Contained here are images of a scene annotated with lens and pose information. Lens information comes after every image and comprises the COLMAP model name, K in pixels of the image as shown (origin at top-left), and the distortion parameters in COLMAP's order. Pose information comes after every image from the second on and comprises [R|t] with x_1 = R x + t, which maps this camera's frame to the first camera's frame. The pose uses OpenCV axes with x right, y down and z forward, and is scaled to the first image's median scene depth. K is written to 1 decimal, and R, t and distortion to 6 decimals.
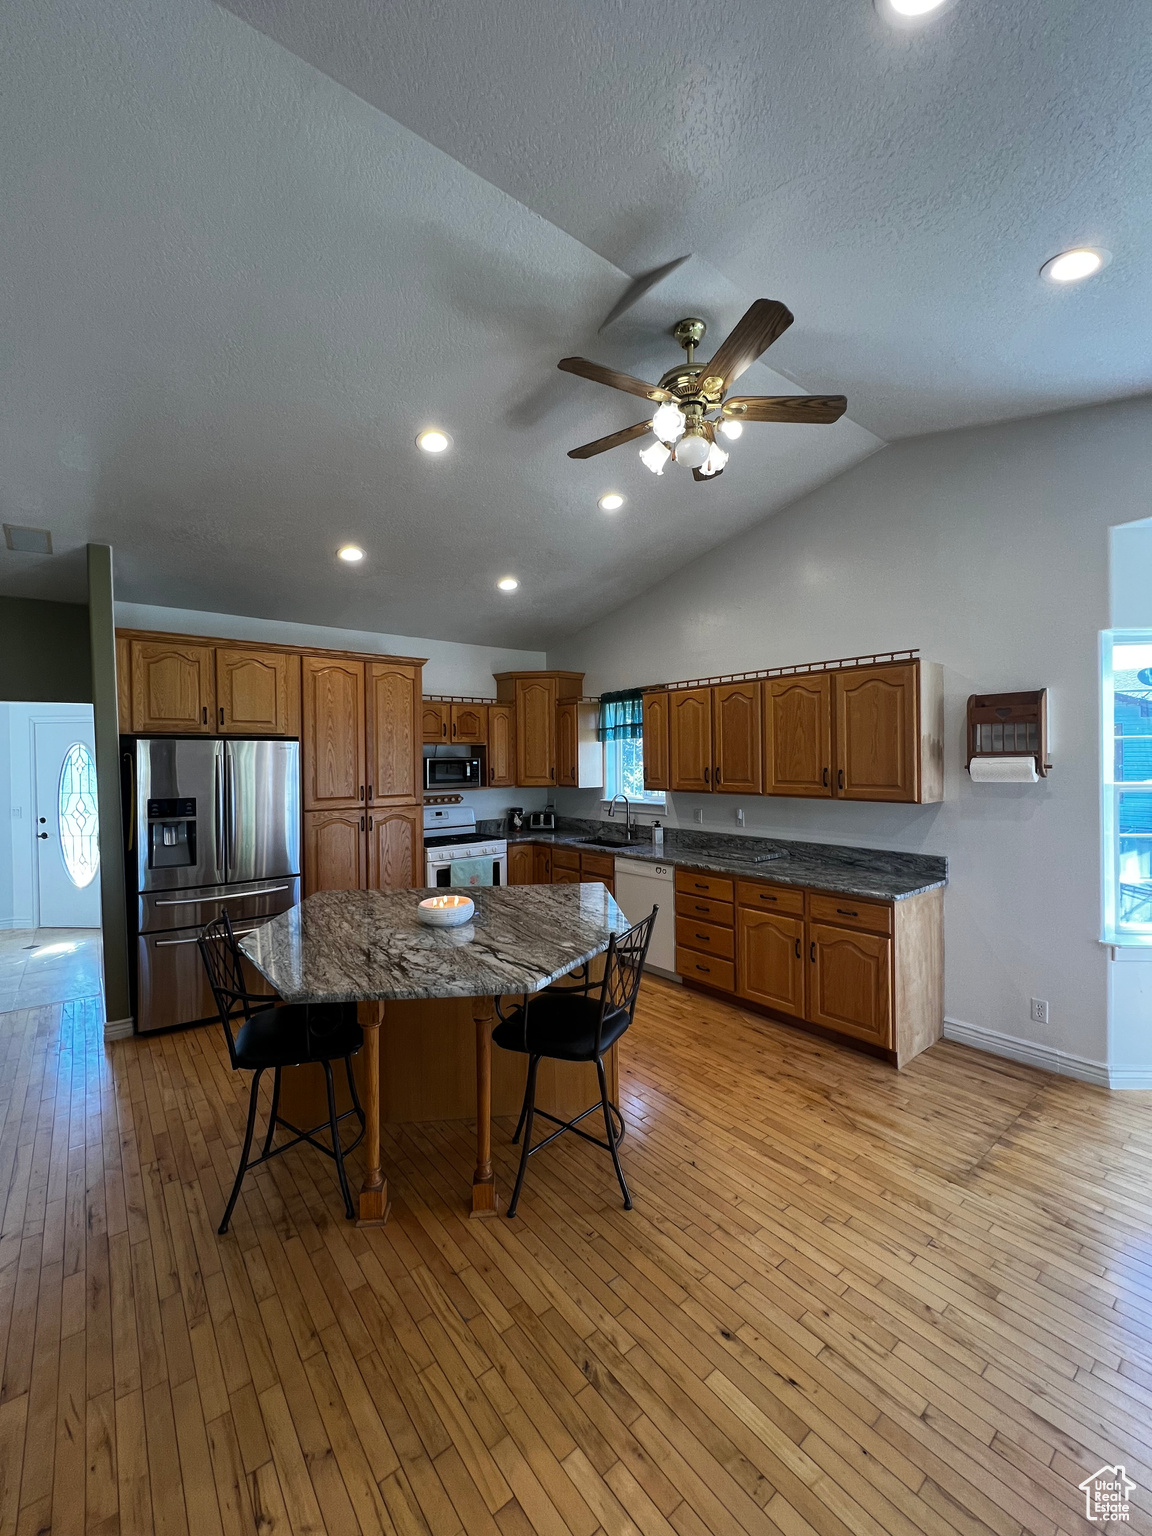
lens RADIAL K [[616.5, 0, 581.6], [0, 616.5, 764.0], [0, 0, 1]] dist [-0.001051, -0.000045]
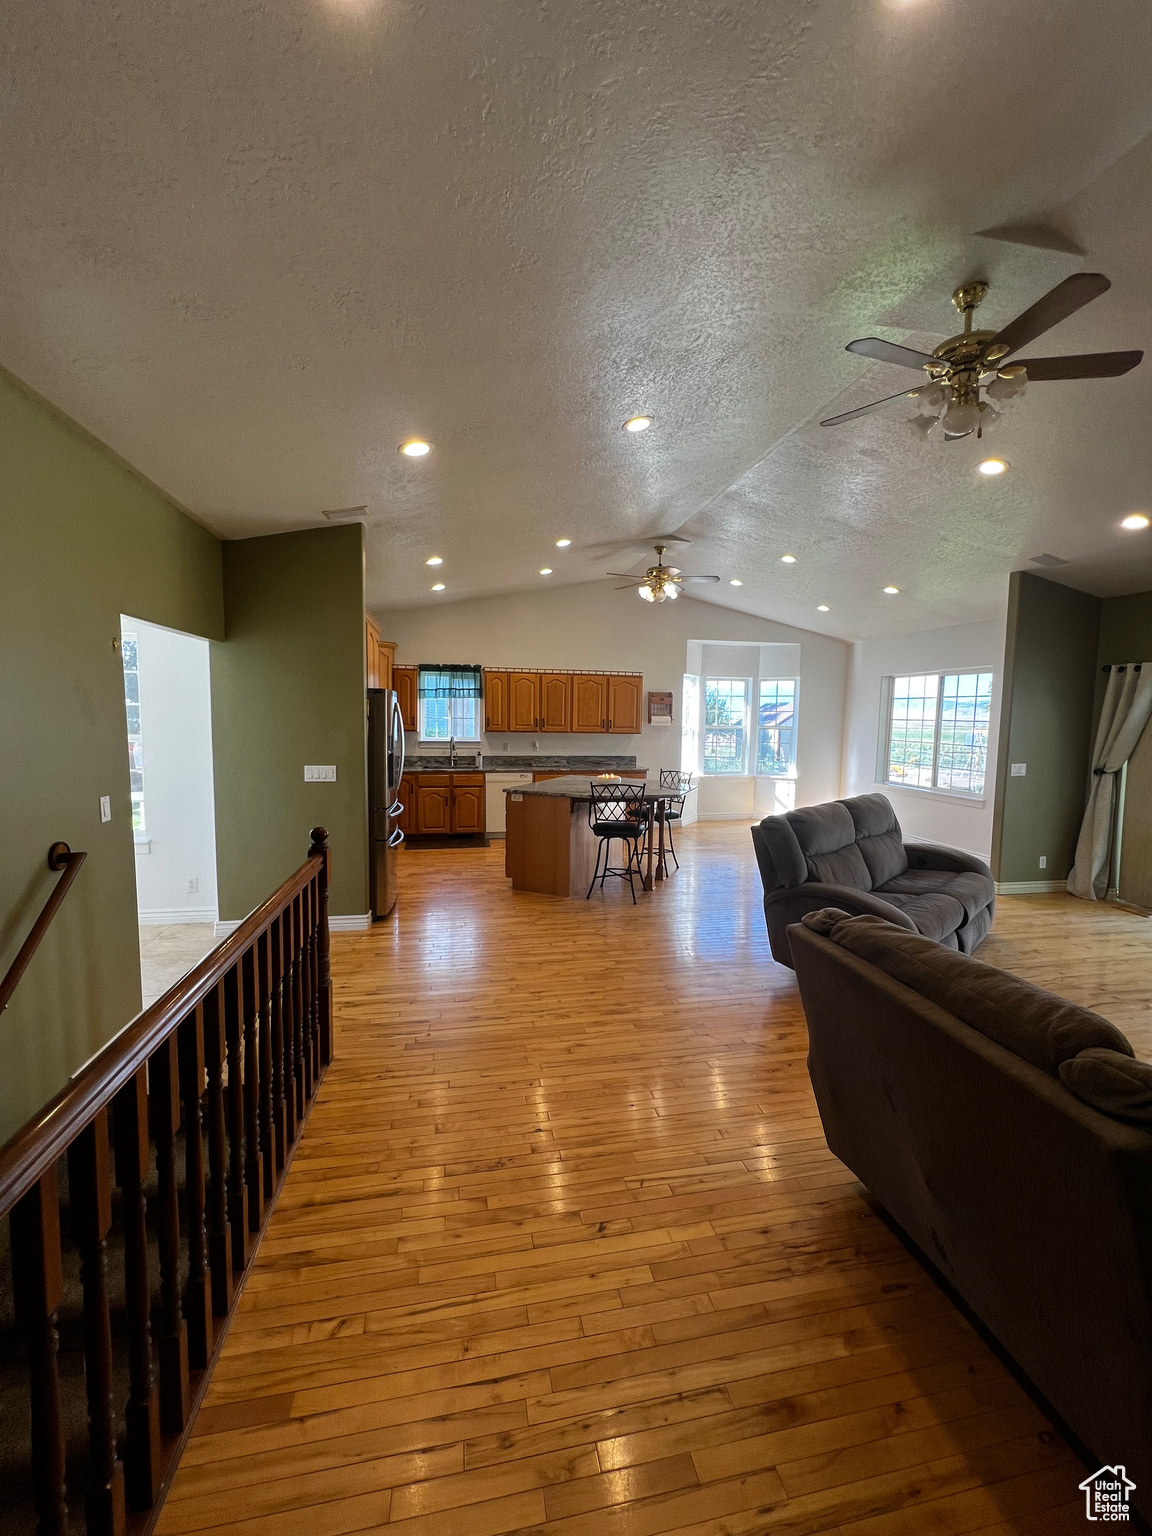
lens RADIAL K [[616.5, 0, 580.3], [0, 616.5, 765.3], [0, 0, 1]] dist [-0.001051, -0.000045]
pose [[0.462296, -0.052149, 0.885191, -1.809990], [-0.012501, 0.997787, 0.065311, 0.031284], [-0.886638, -0.041259, 0.460621, 0.055437]]
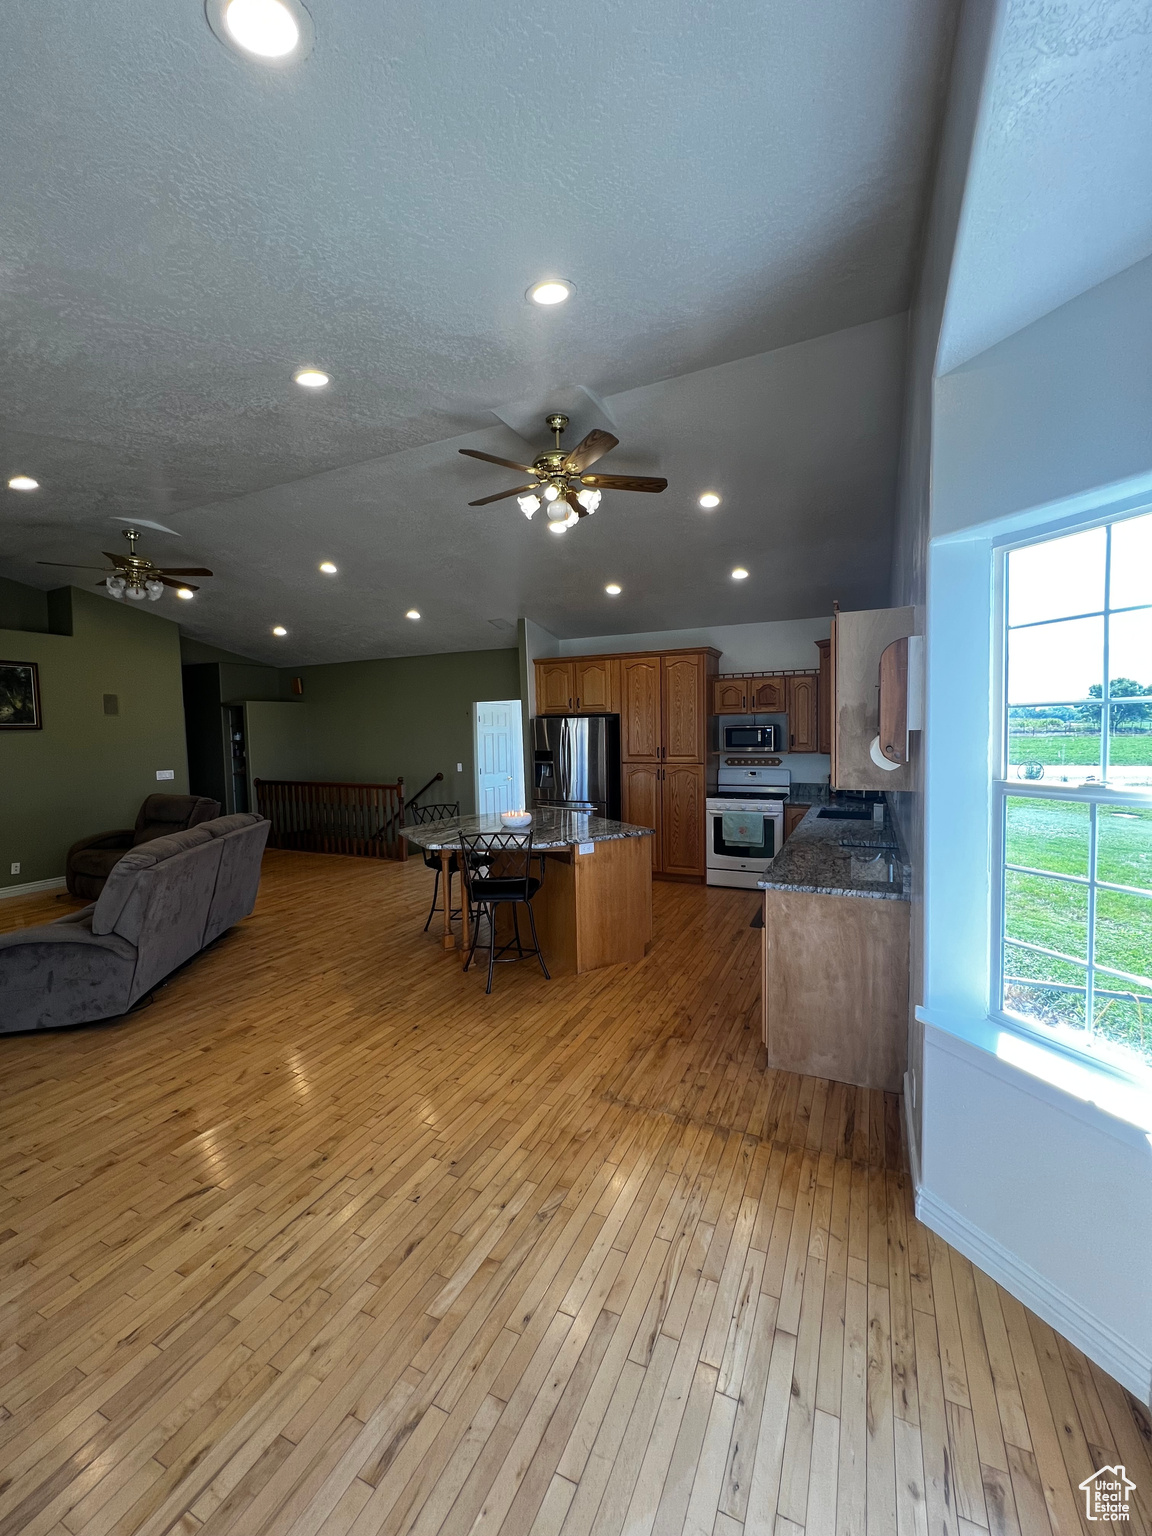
lens RADIAL K [[616.5, 0, 582.4], [0, 616.5, 764.1], [0, 0, 1]] dist [-0.001051, -0.000045]
pose [[0.437218, 0.056926, -0.897552, 1.200679], [0.005929, 0.997791, 0.066171, -0.028248], [0.899336, -0.034253, 0.435915, 0.349928]]
